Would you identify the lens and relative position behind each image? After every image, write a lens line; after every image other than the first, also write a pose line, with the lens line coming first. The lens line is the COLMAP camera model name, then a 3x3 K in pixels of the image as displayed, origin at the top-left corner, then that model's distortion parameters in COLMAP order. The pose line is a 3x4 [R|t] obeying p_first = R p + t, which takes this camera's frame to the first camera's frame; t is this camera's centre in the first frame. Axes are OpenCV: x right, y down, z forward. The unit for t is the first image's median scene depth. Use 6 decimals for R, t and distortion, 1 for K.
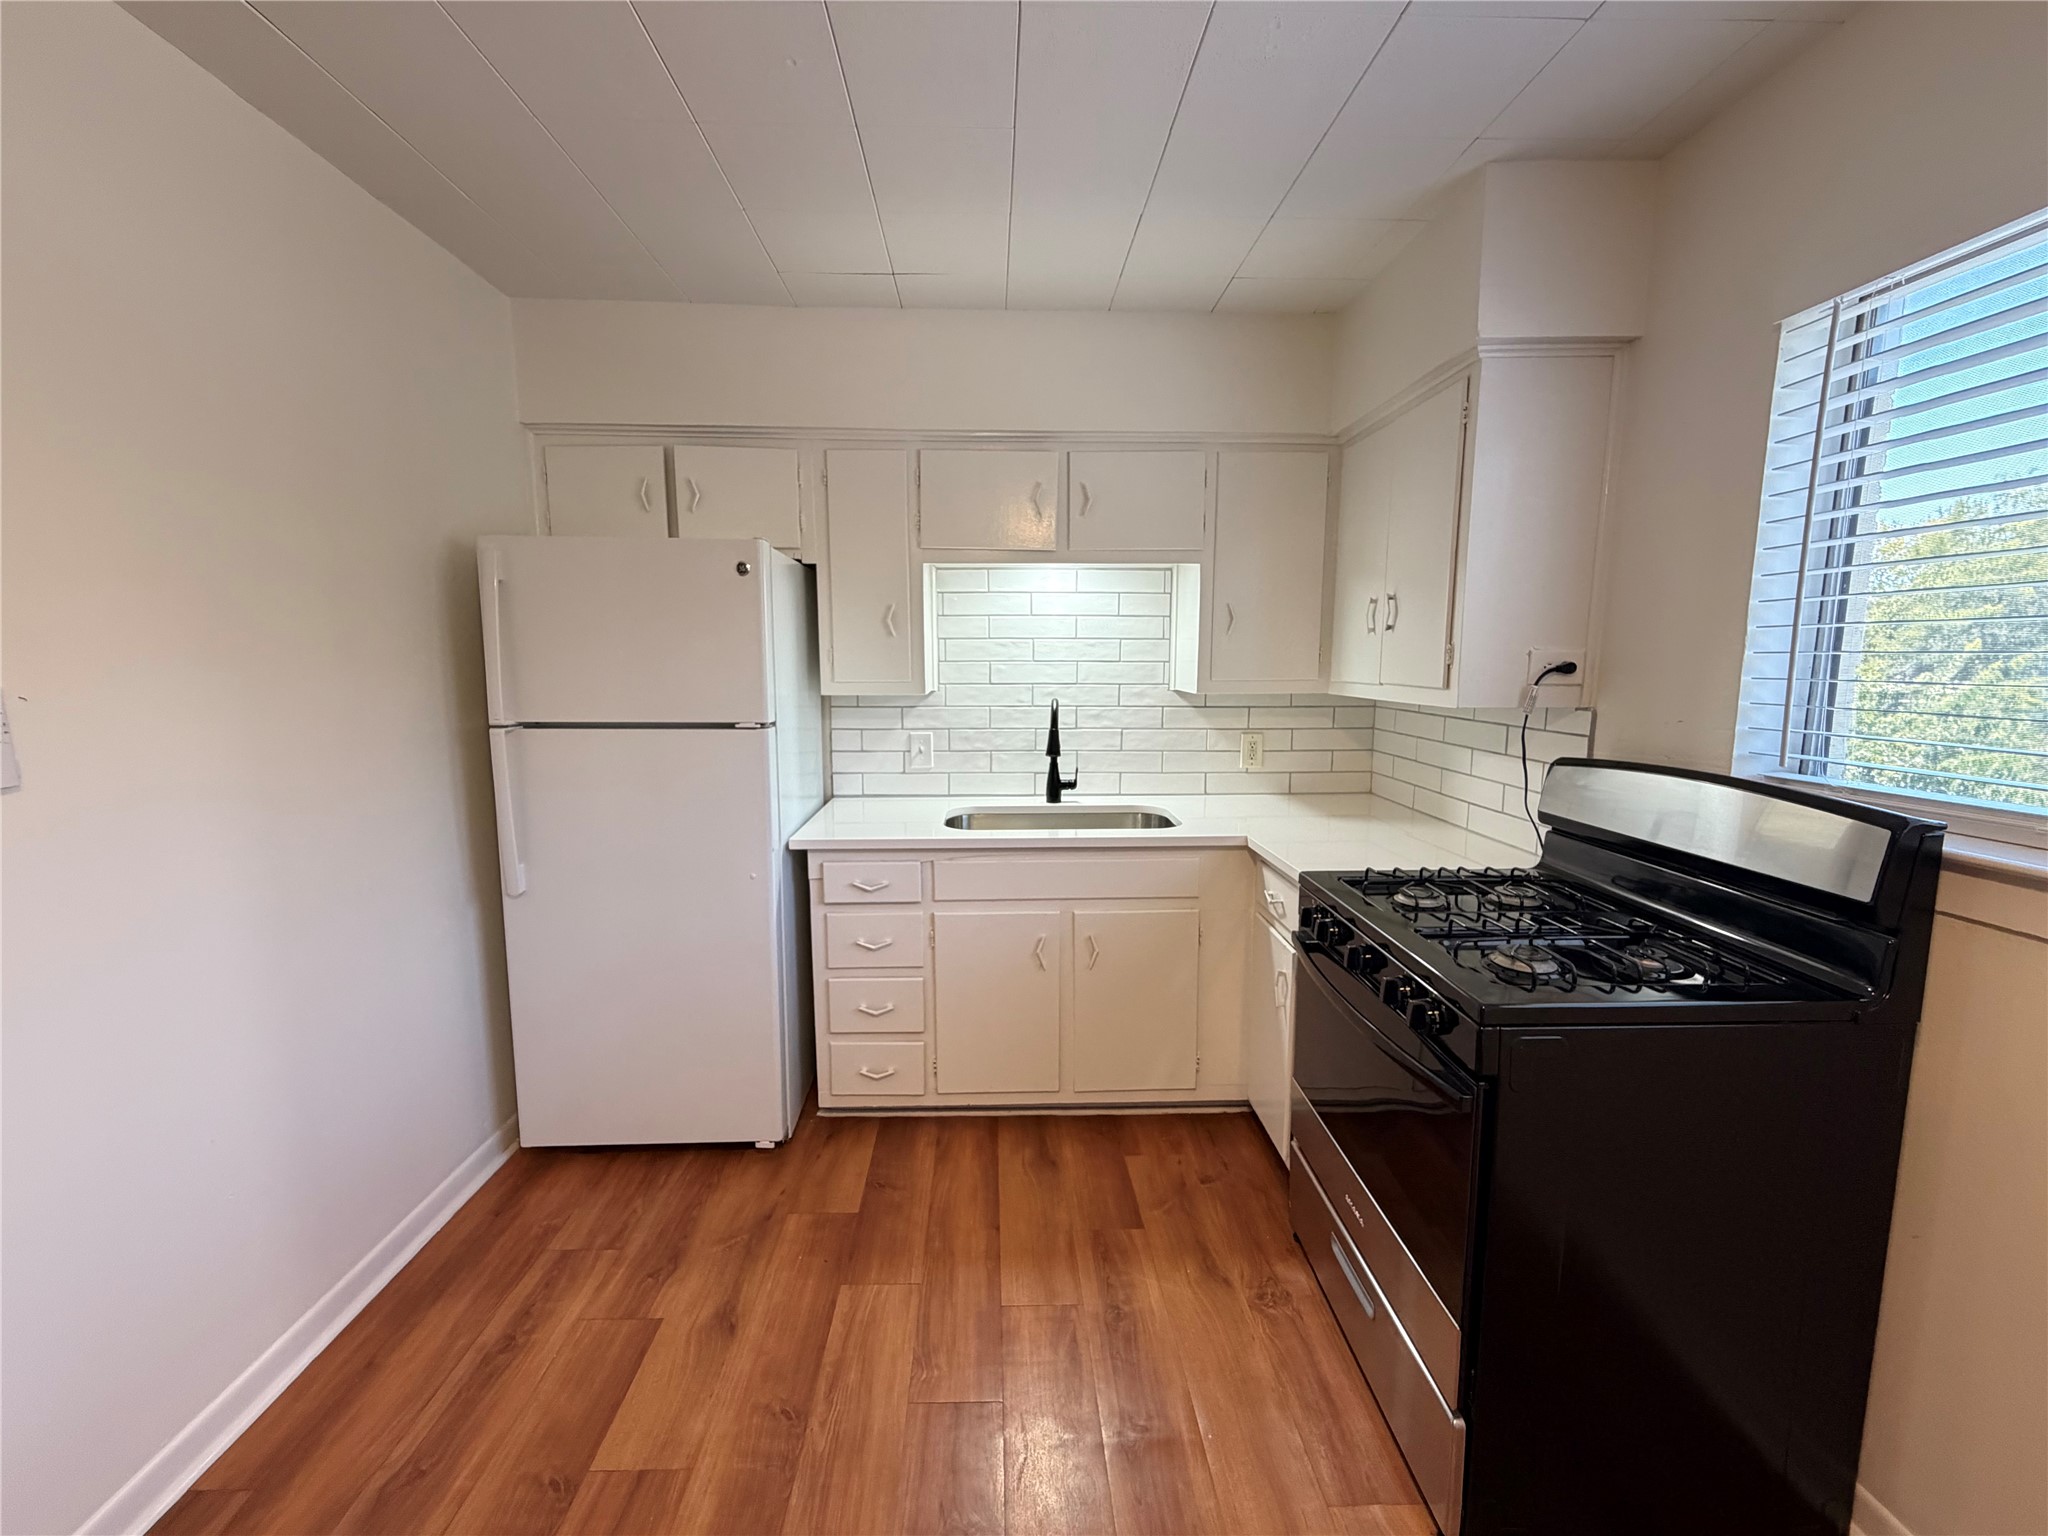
lens RADIAL K [[819.4, 0, 1017.7], [0, 819.4, 768.7], [0, 0, 1]] dist [-0.001386, 0.000677]
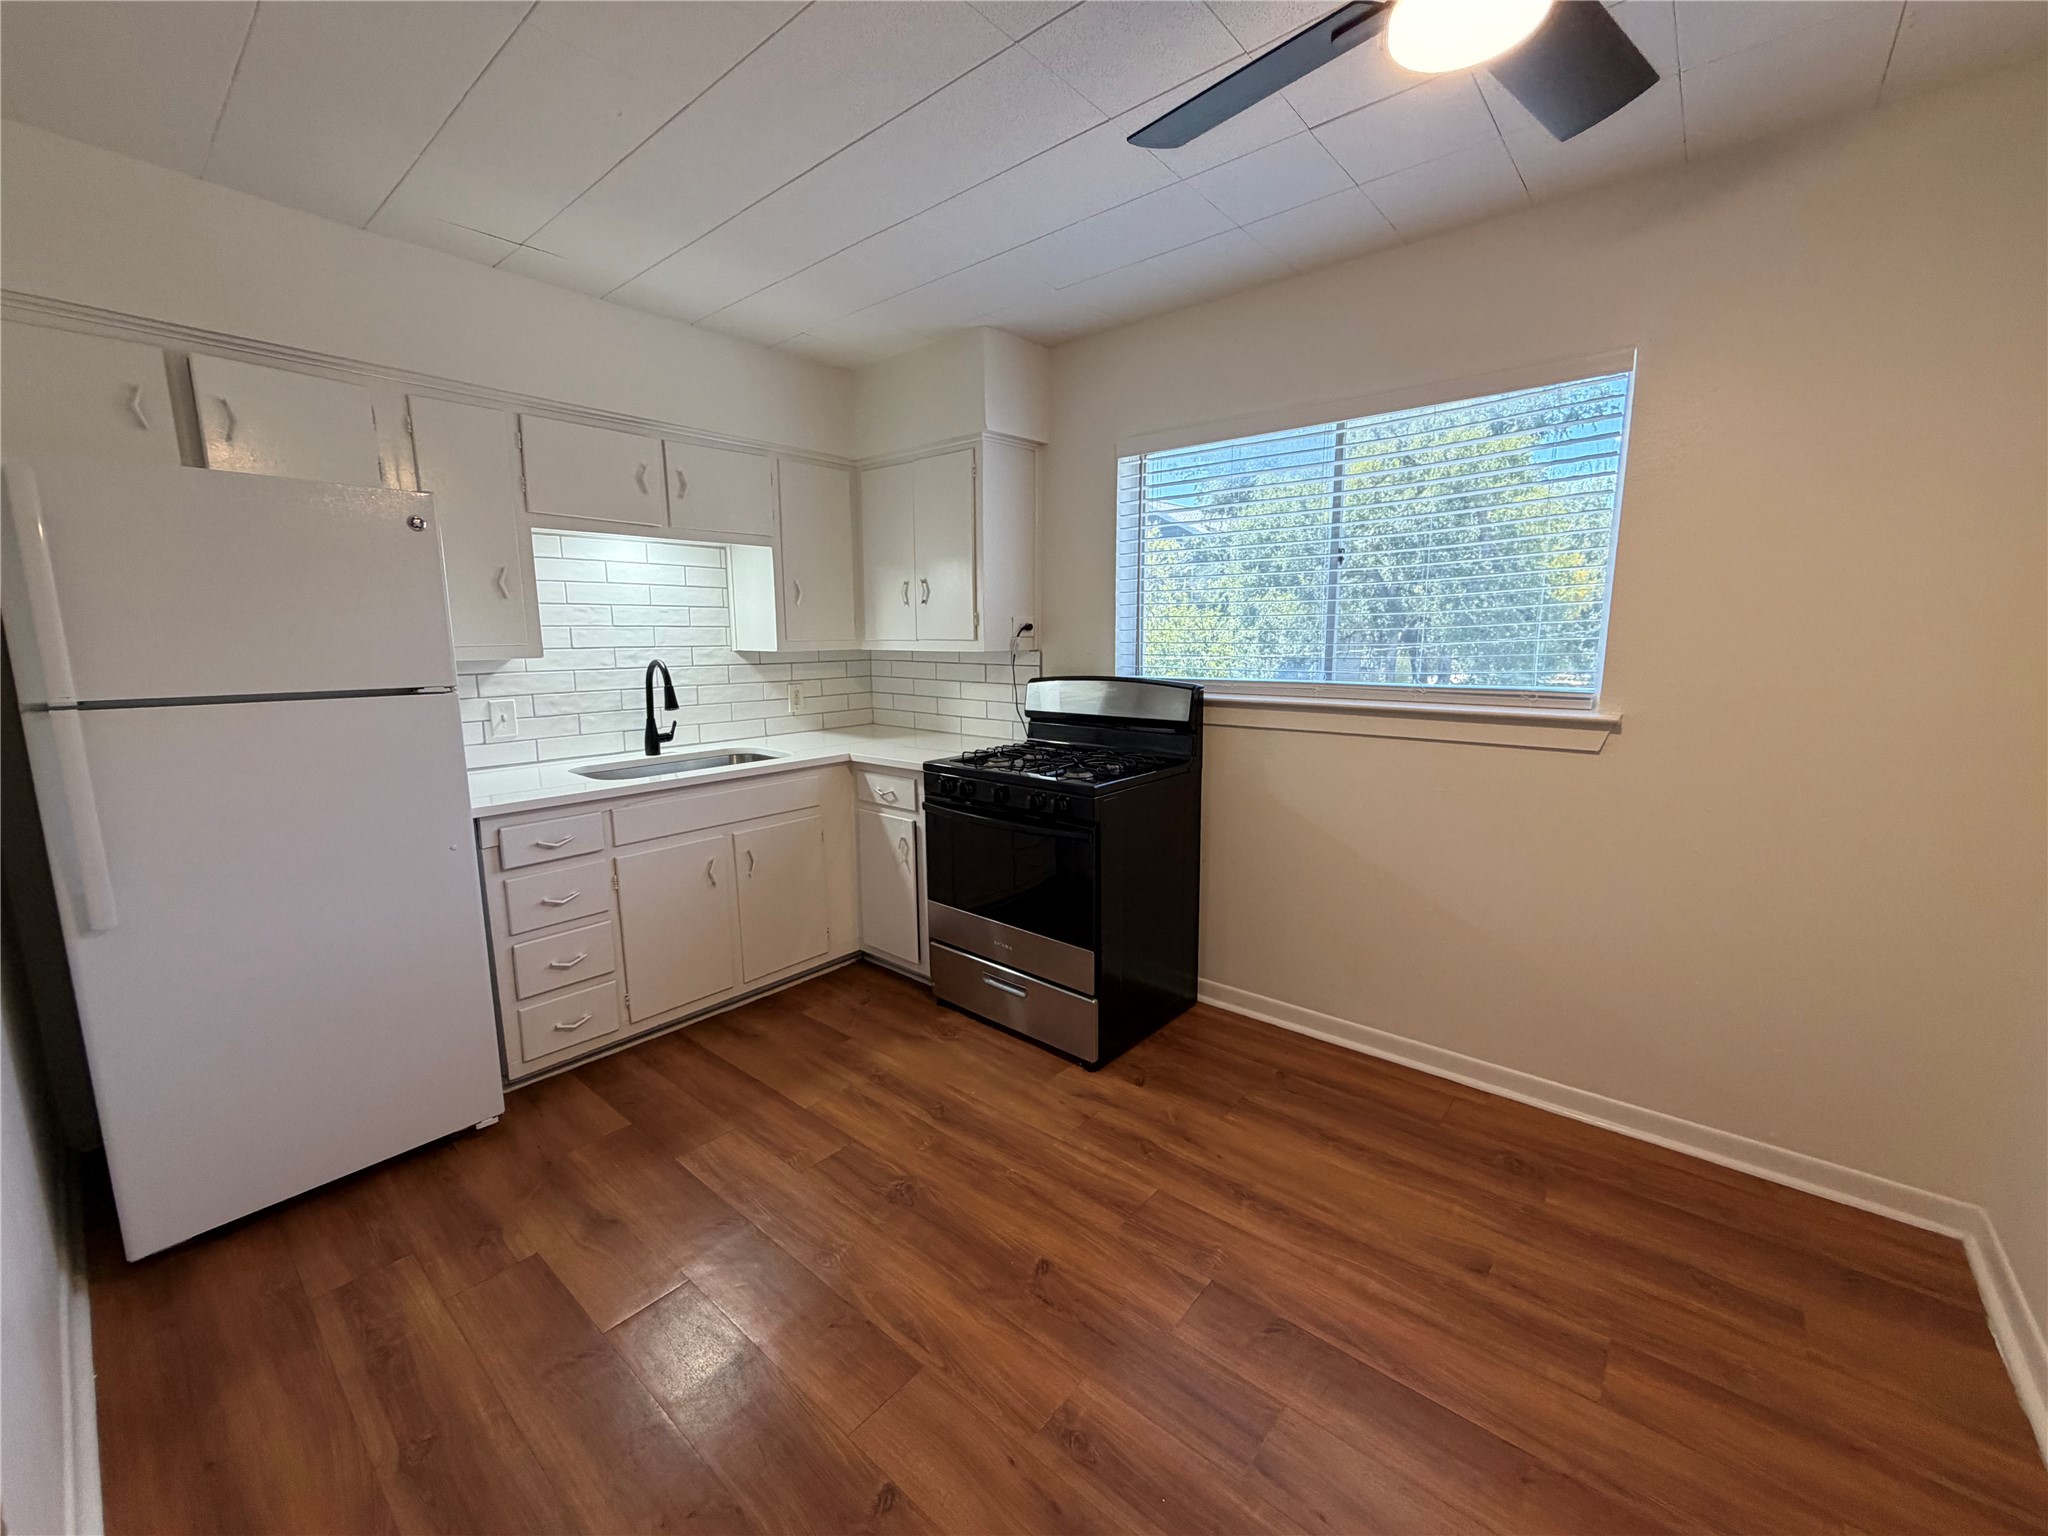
lens RADIAL K [[819.4, 0, 1011.4], [0, 819.4, 771.0], [0, 0, 1]] dist [-0.001386, 0.000677]
pose [[0.675371, -0.127782, 0.726324, -0.521802], [0.103901, 0.991538, 0.077828, 0.032398], [-0.730123, 0.022903, 0.682932, -0.124772]]
